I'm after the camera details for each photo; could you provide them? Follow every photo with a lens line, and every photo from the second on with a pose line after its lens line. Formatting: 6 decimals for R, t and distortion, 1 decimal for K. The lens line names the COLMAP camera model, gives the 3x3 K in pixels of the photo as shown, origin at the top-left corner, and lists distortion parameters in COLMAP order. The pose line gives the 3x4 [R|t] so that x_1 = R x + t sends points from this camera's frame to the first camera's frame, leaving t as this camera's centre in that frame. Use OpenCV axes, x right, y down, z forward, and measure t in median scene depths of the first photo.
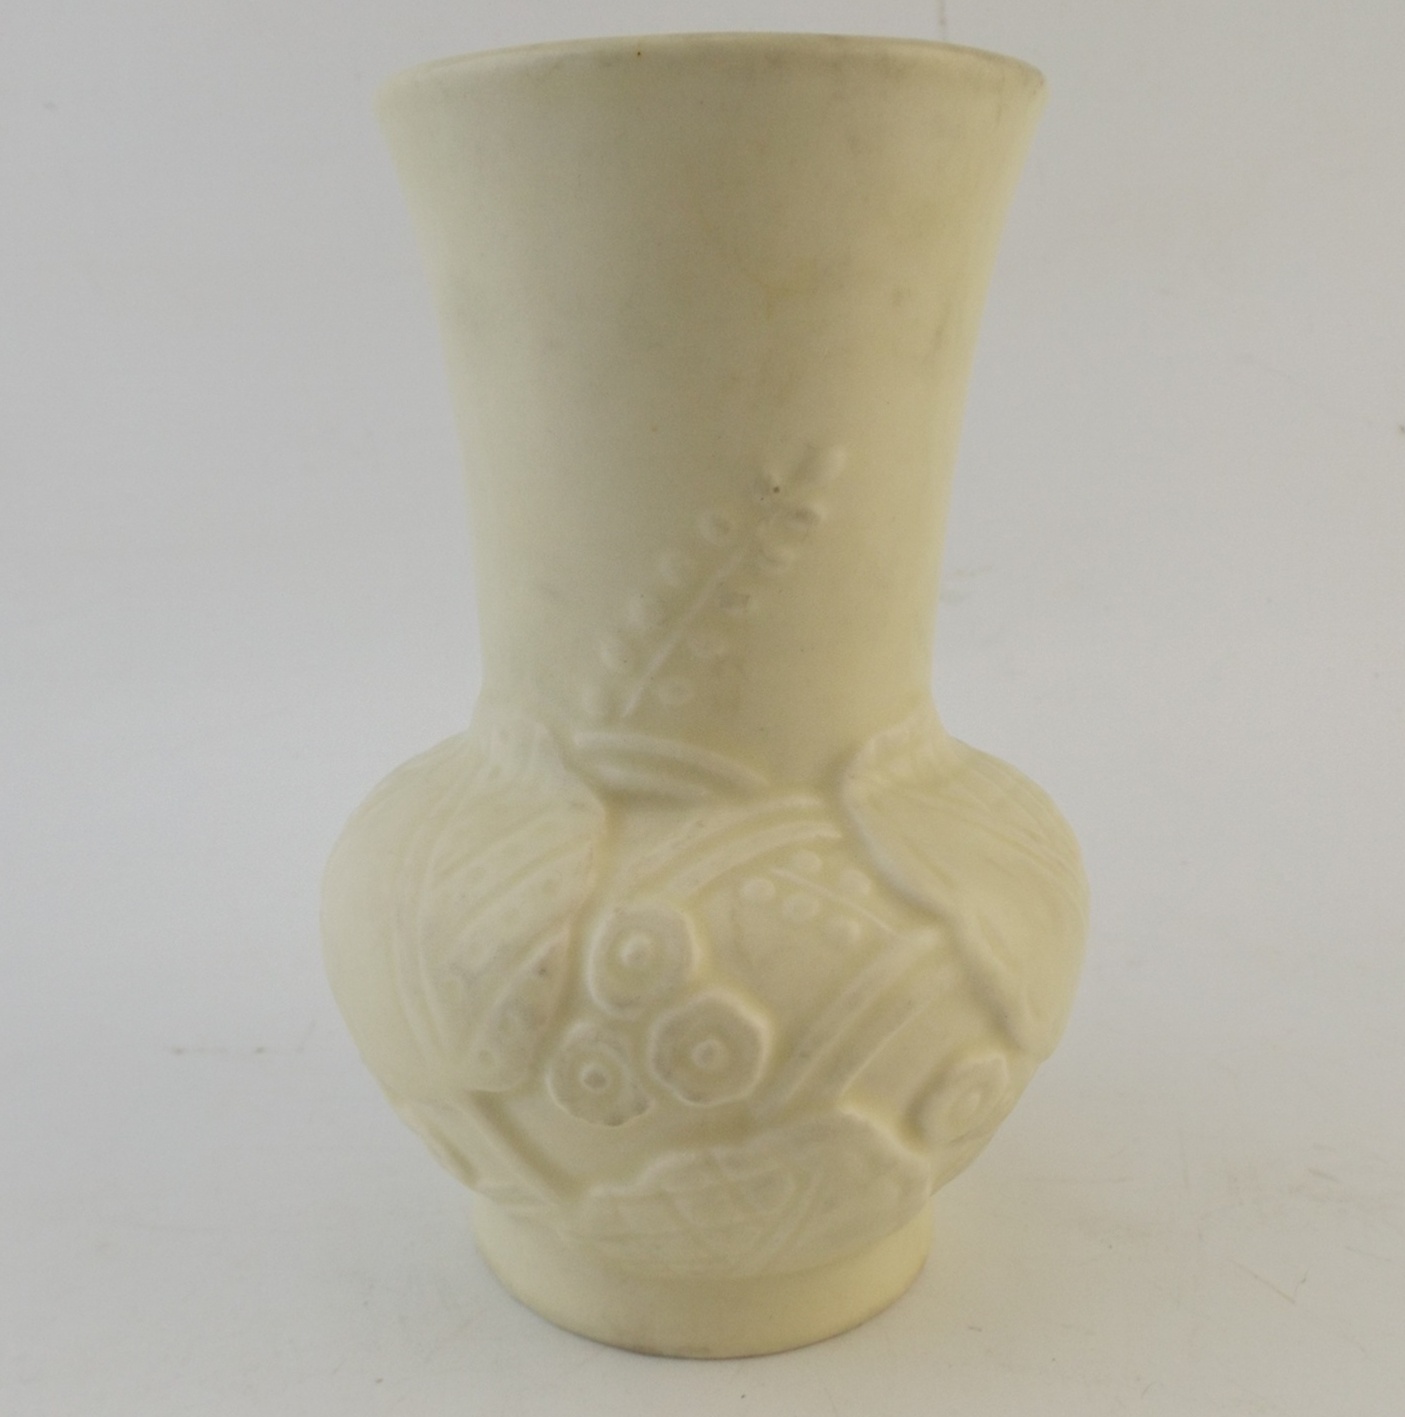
lens RADIAL K [[1367.2, 0, 677.4], [0, 1367.2, 707.9], [0, 0, 1]] dist [0.005145, -0.005941]
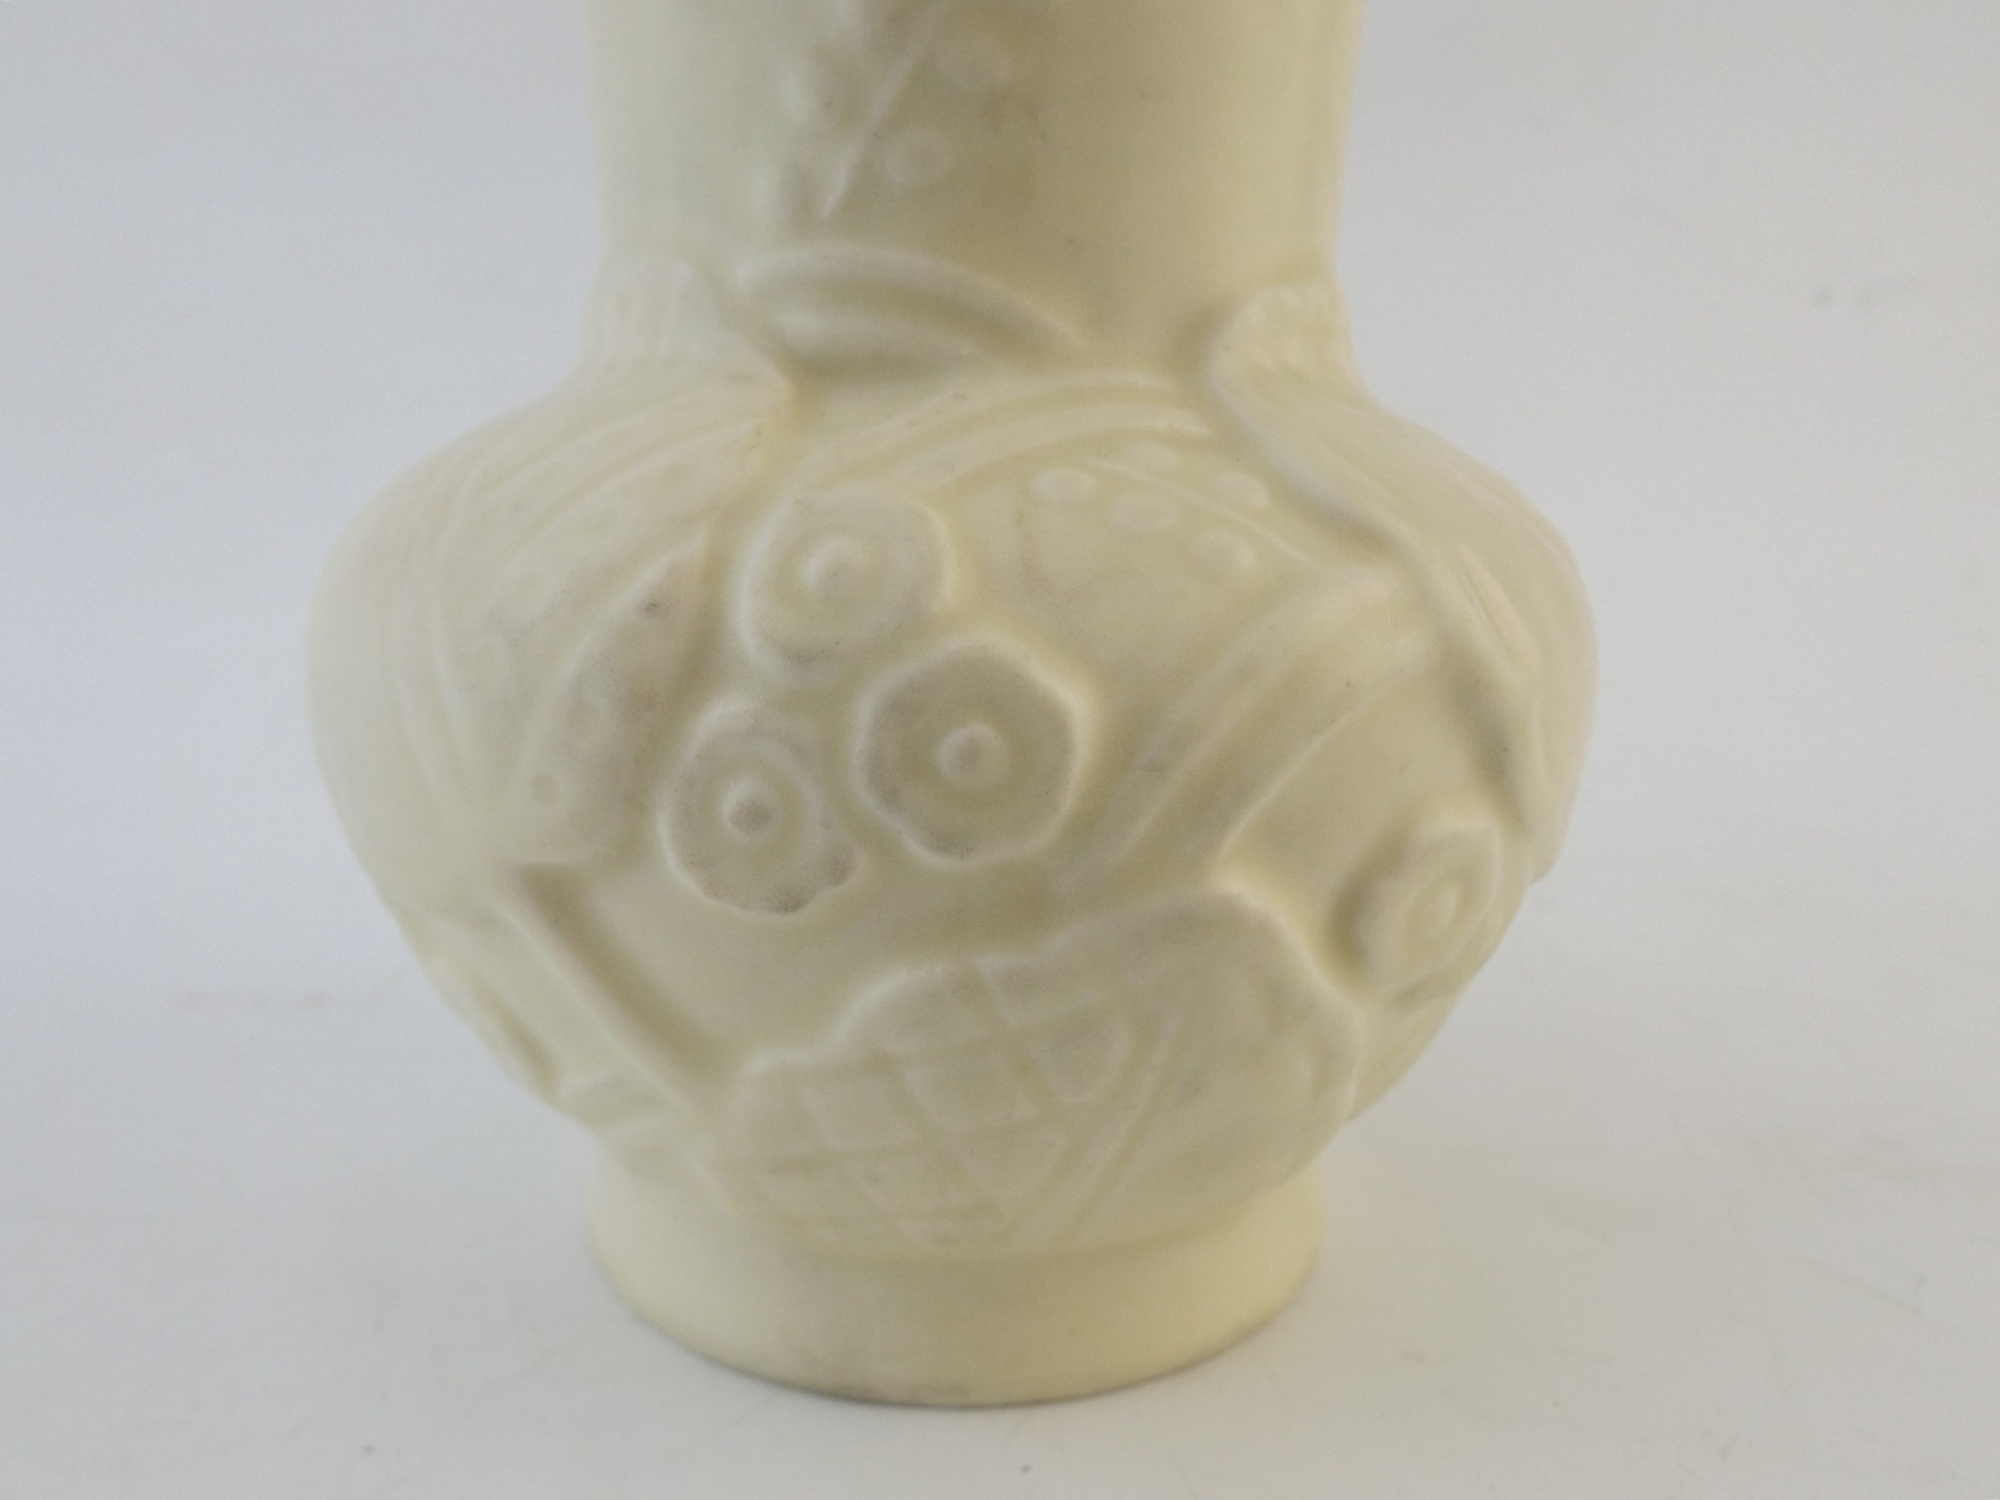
lens RADIAL K [[1410.4, 0, 1000.0], [0, 1410.4, 750.0], [0, 0, 1]] dist [0.005918, -0.001824]
pose [[0.998962, 0.010527, 0.044308, 0.009582], [-0.007956, 0.998296, -0.057815, 0.265384], [-0.044841, 0.057403, 0.997344, 0.444209]]
